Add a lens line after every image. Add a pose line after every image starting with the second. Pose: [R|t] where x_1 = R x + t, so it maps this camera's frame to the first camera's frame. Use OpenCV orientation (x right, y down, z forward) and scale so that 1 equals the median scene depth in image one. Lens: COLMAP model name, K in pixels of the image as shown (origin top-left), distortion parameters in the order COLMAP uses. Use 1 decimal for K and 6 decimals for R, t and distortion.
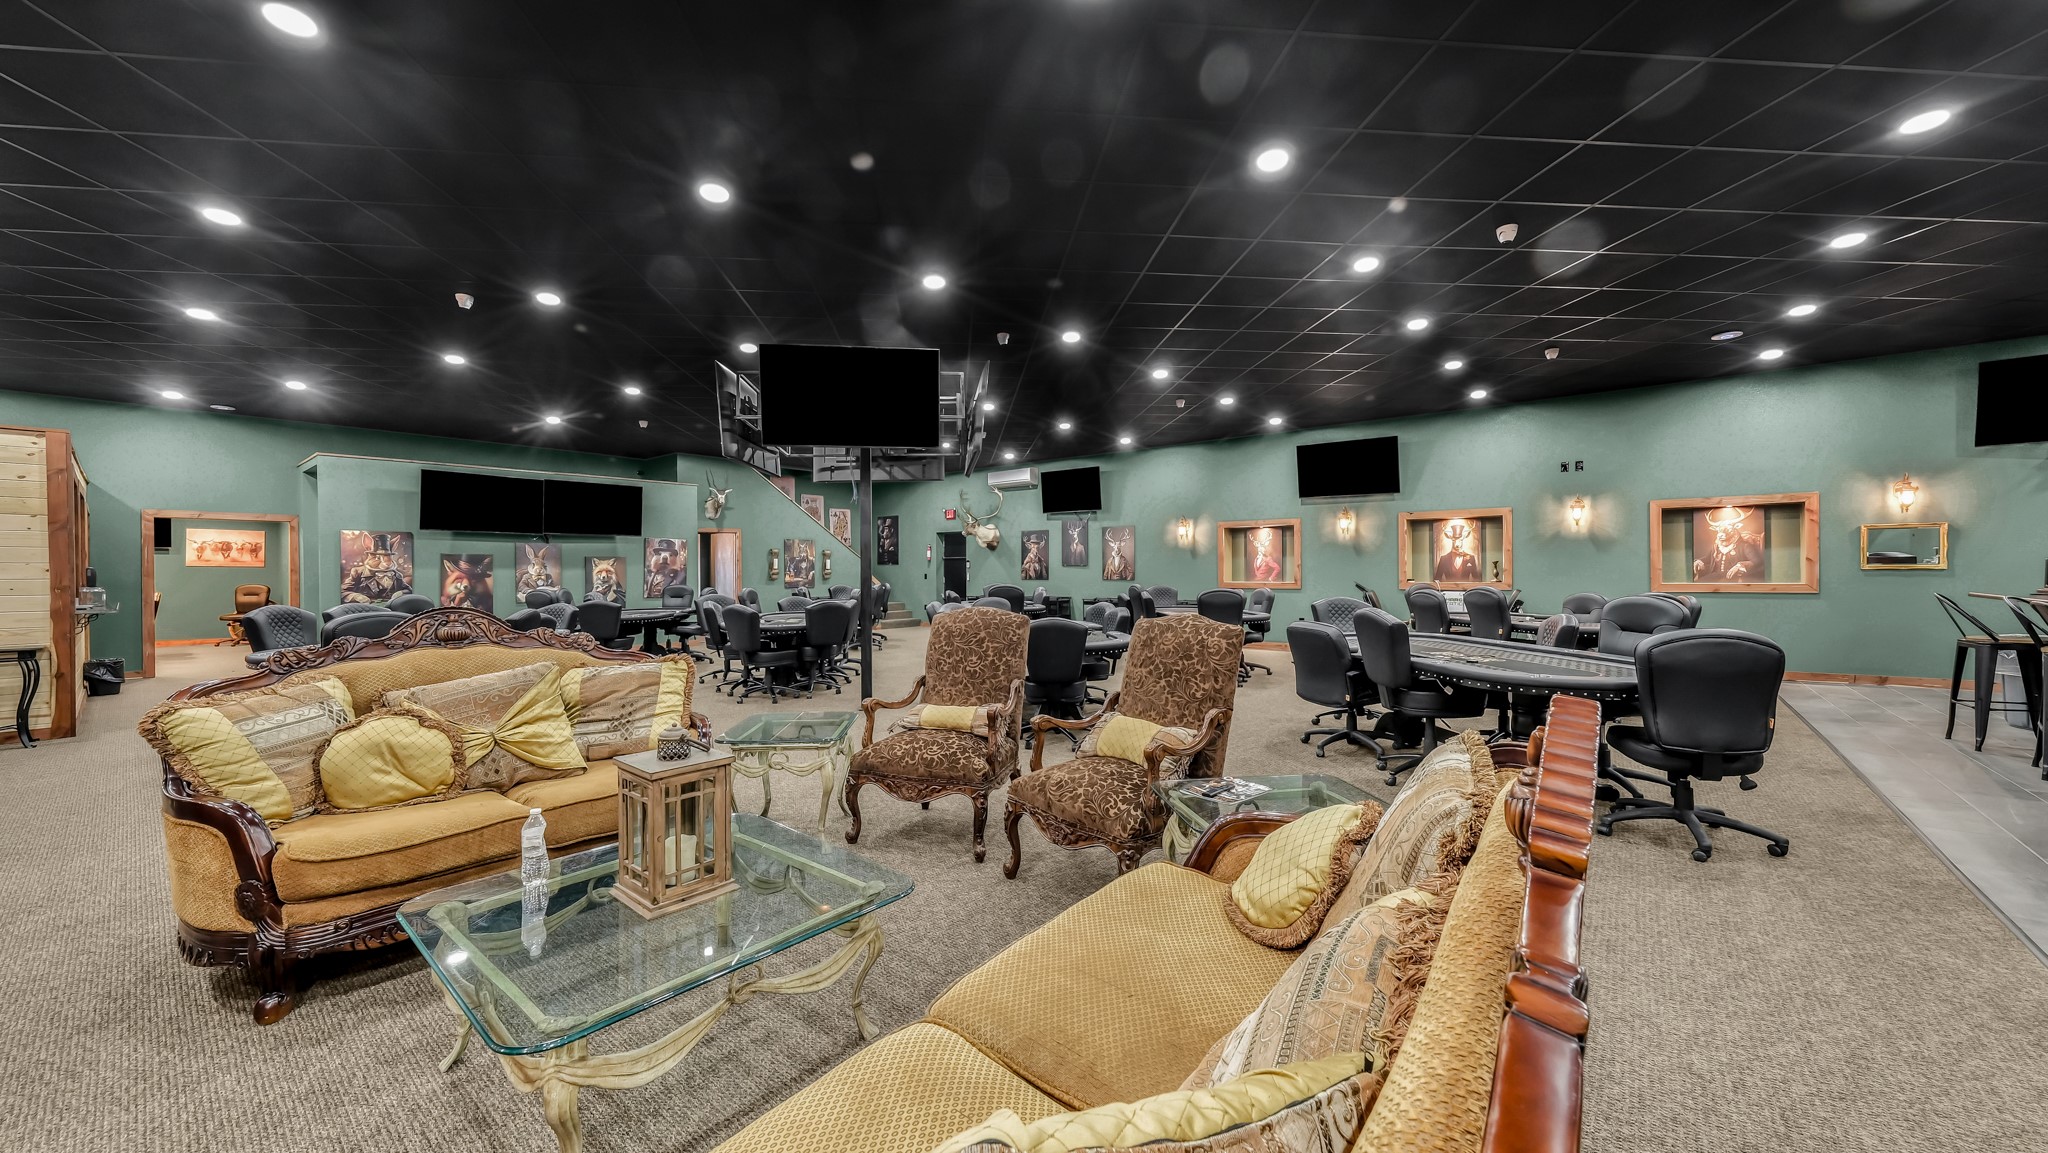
lens RADIAL K [[733.9, 0, 1019.8], [0, 733.9, 569.1], [0, 0, 1]] dist [-0.011697, 0.009454]
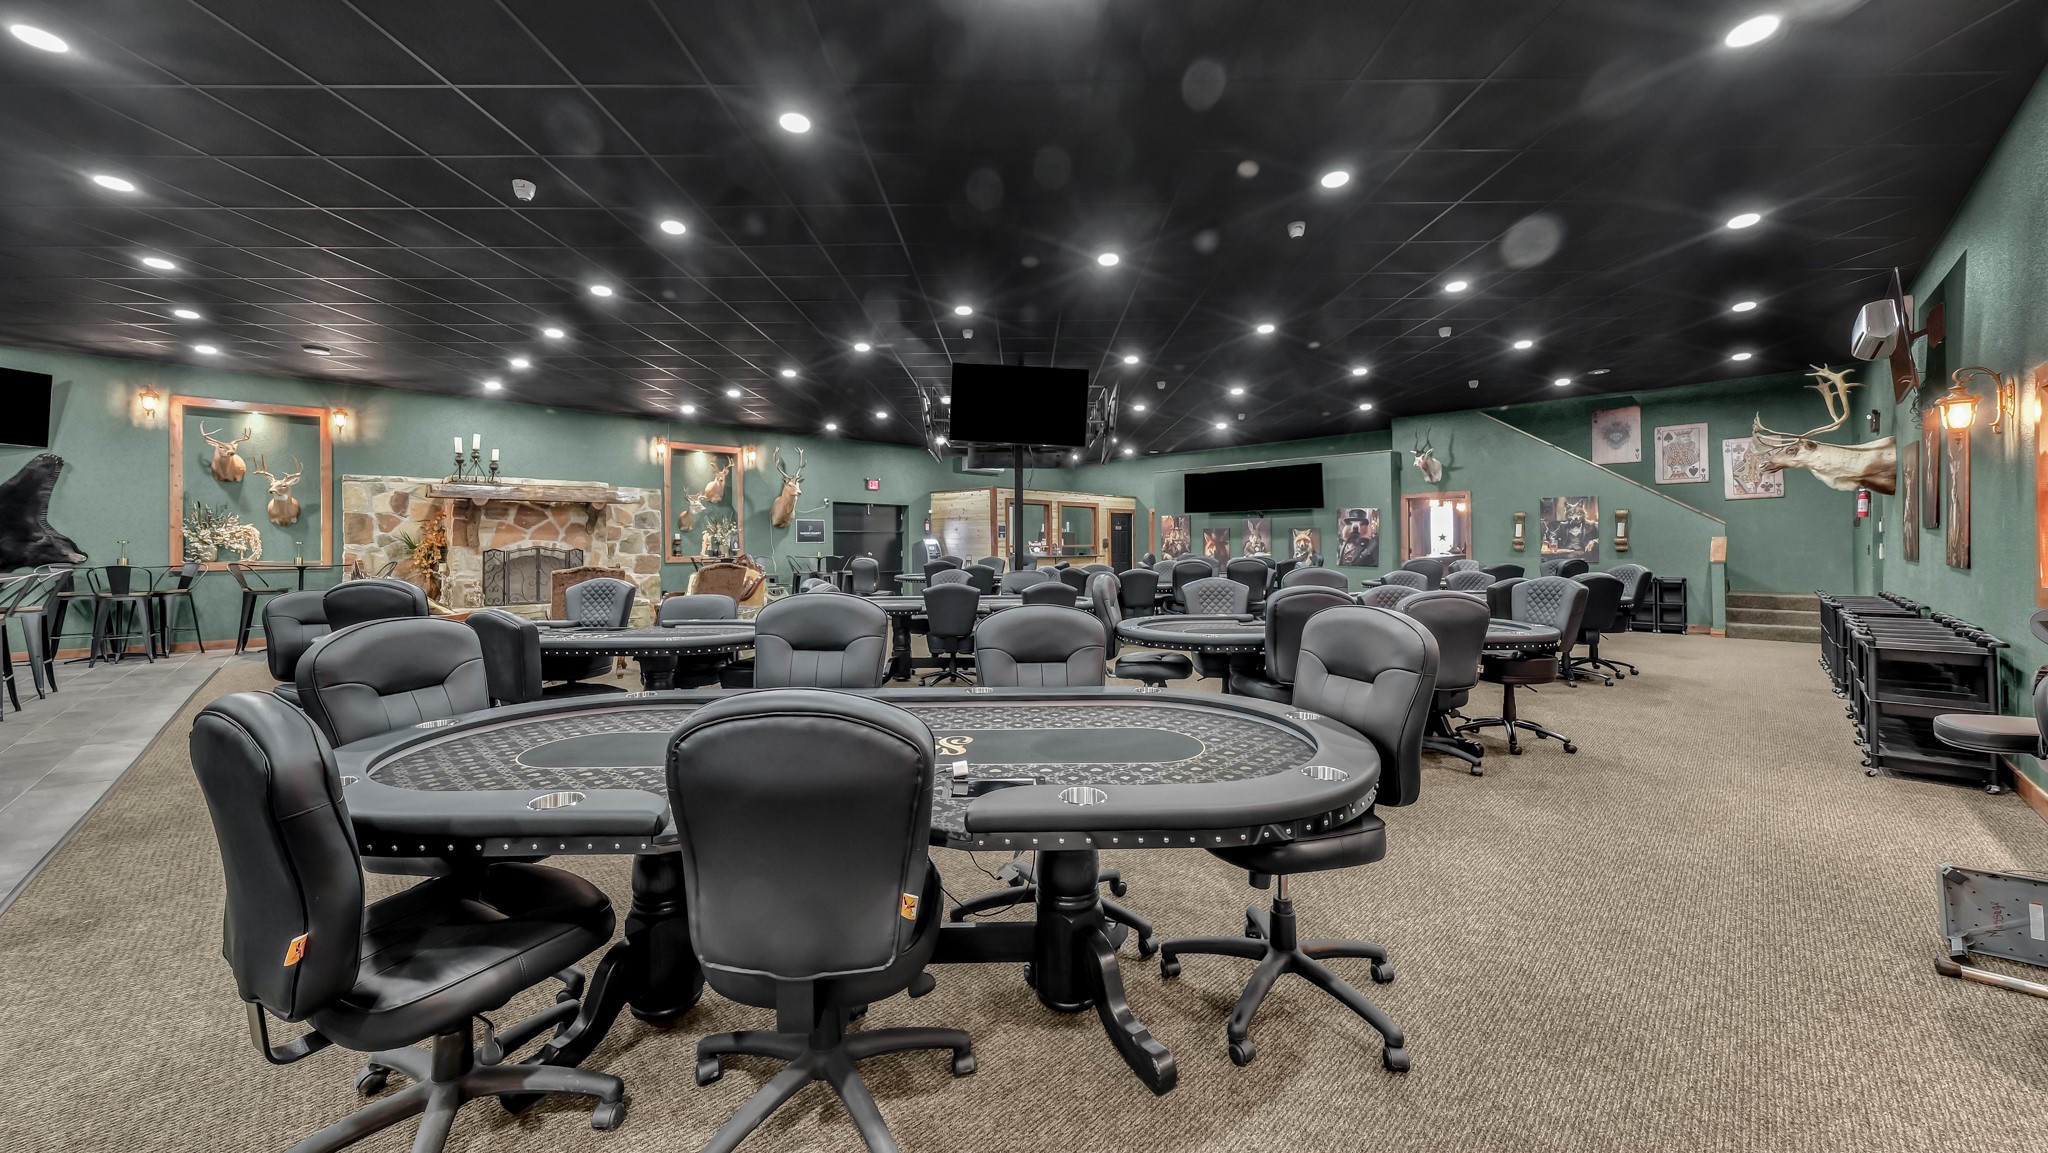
lens RADIAL K [[732.2, 0, 1018.8], [0, 732.2, 540.8], [0, 0, 1]] dist [0.014581, 0.000047]
pose [[-0.098150, 0.003413, -0.995166, 0.703766], [0.007190, 0.999970, 0.002720, -0.002984], [0.995146, -0.006889, -0.098171, 0.748374]]
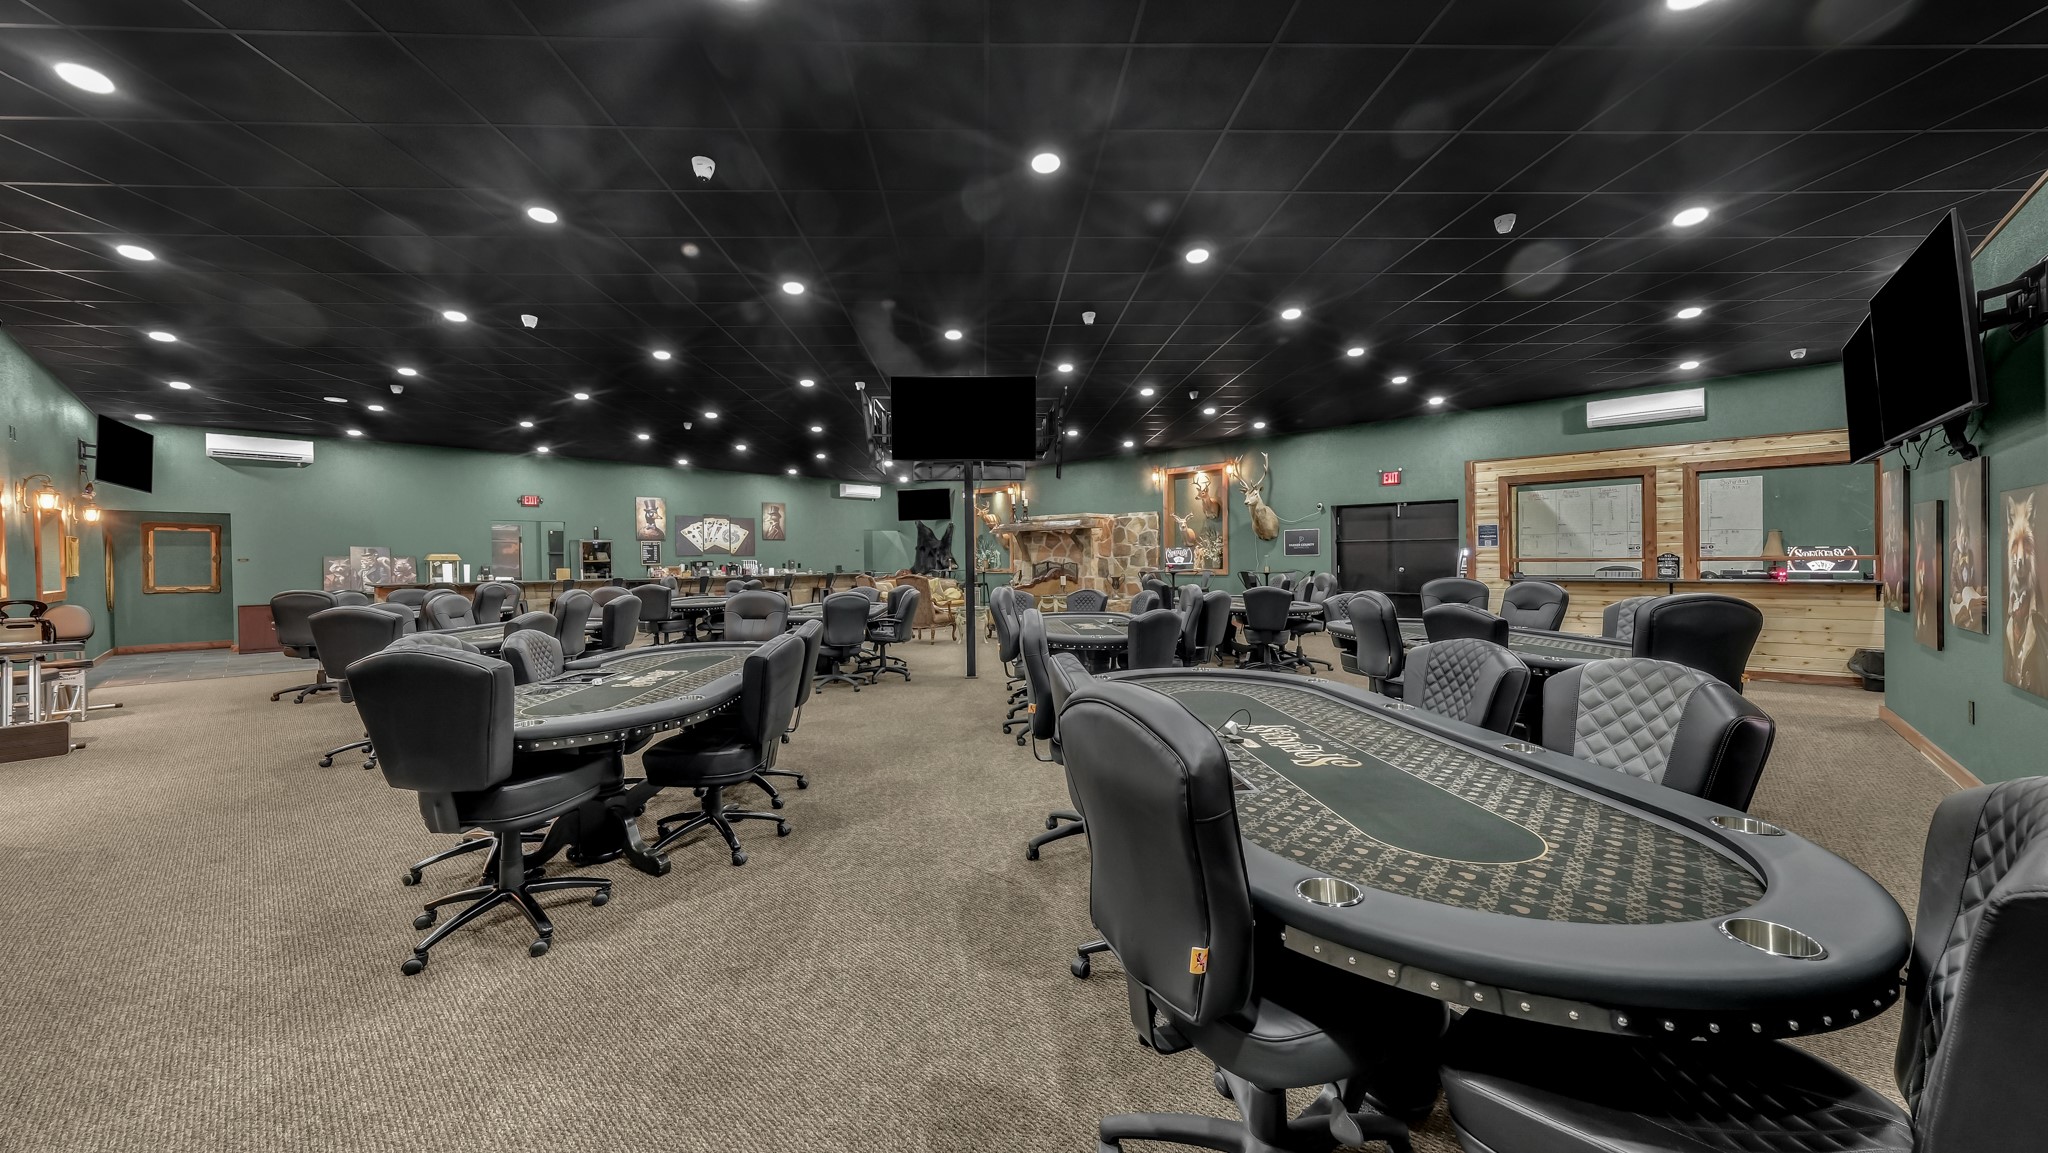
lens RADIAL K [[706.7, 0, 1018.7], [0, 706.7, 564.2], [0, 0, 1]] dist [0.000917, 0.000119]
pose [[-0.998817, 0.019453, 0.044563, -0.228047], [0.019607, 0.999803, 0.003015, 0.003490], [-0.044496, 0.003885, -0.999002, 1.427277]]
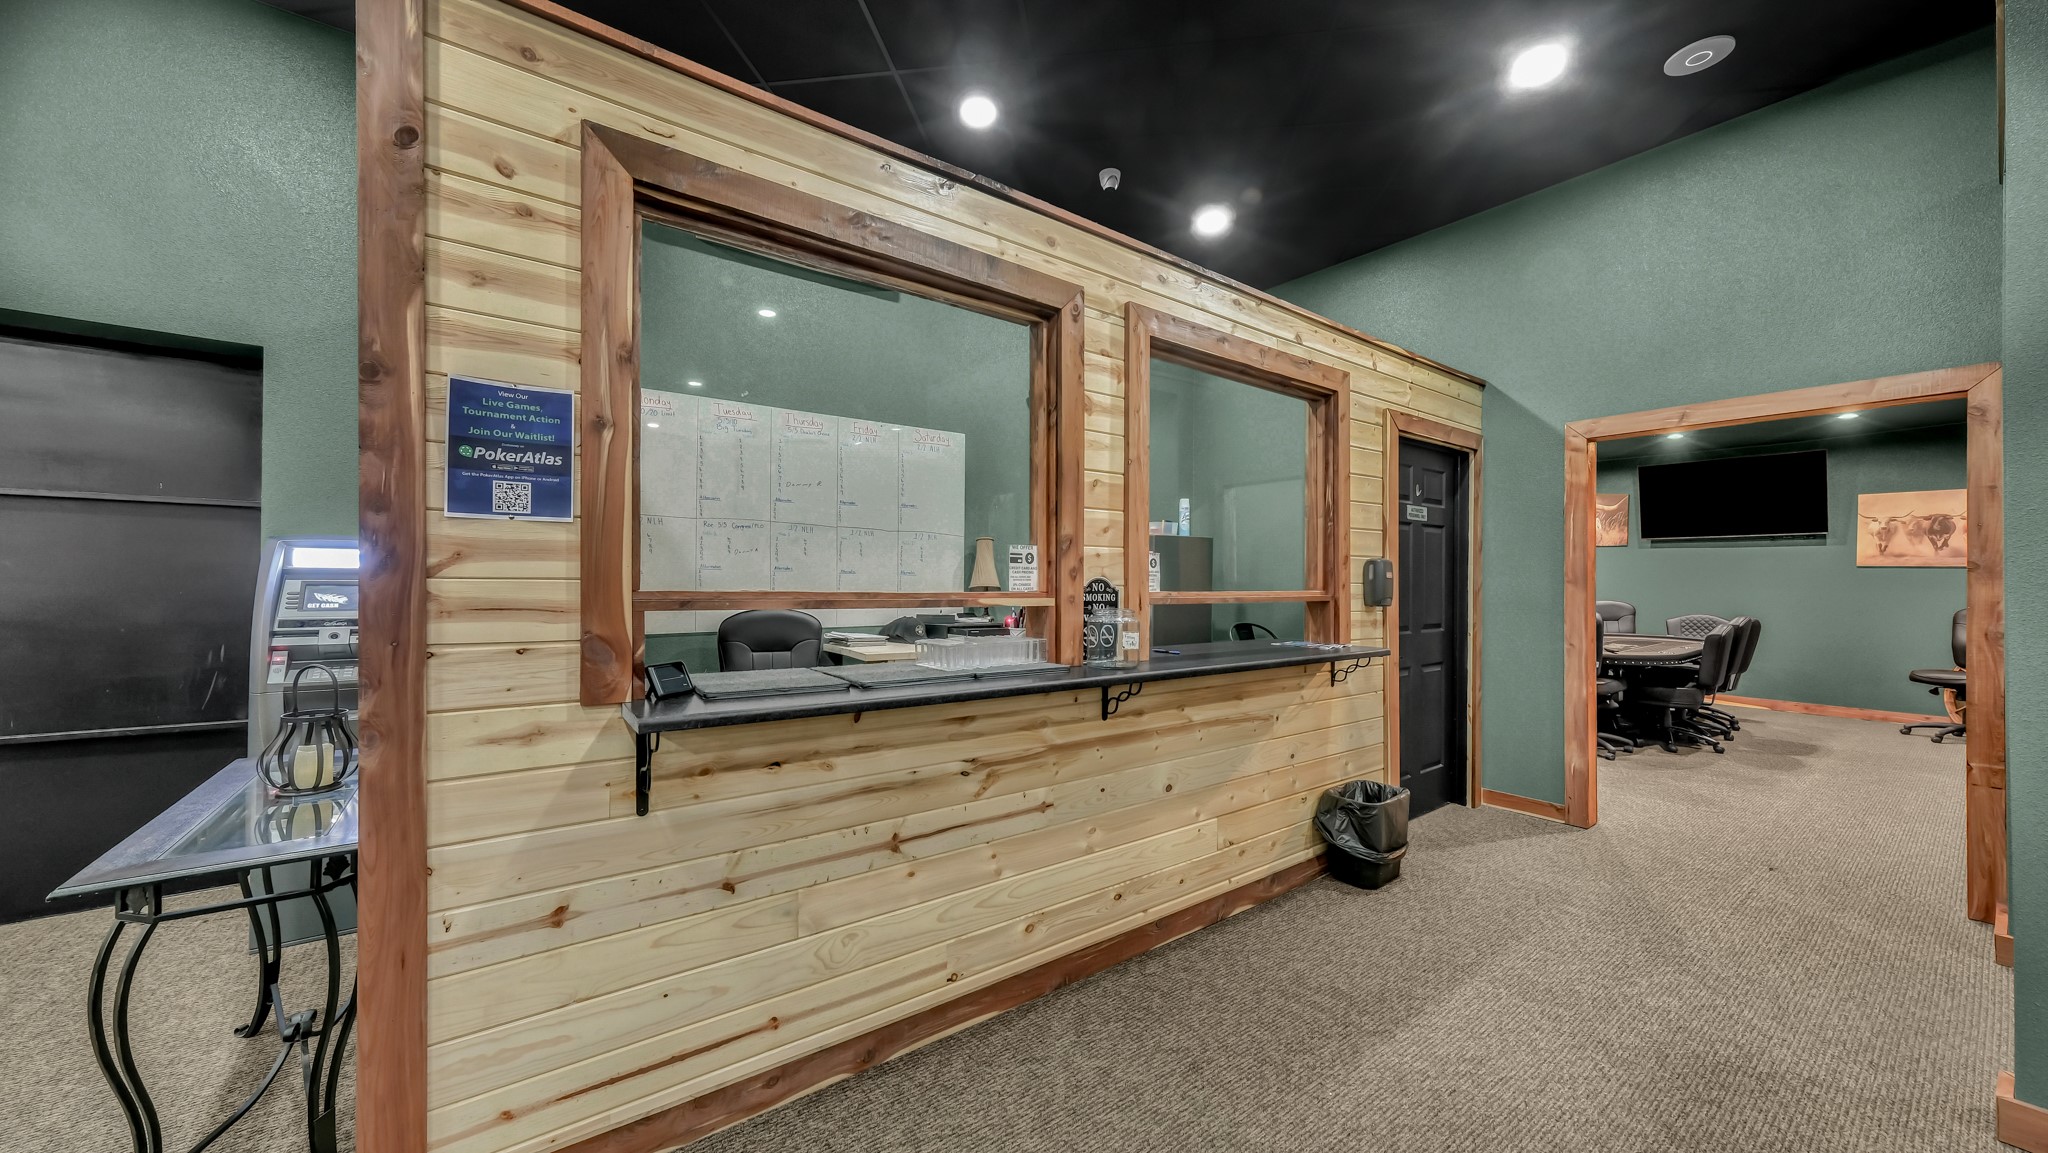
lens RADIAL K [[742.5, 0, 1024.0], [0, 742.5, 576.5], [0, 0, 1]] dist [0.000279, 0.000031]
pose [[-0.227718, 0.000569, -0.973727, -0.624952], [-0.008417, 0.999961, 0.002553, 0.006279], [0.973691, 0.008778, -0.227705, 0.702096]]
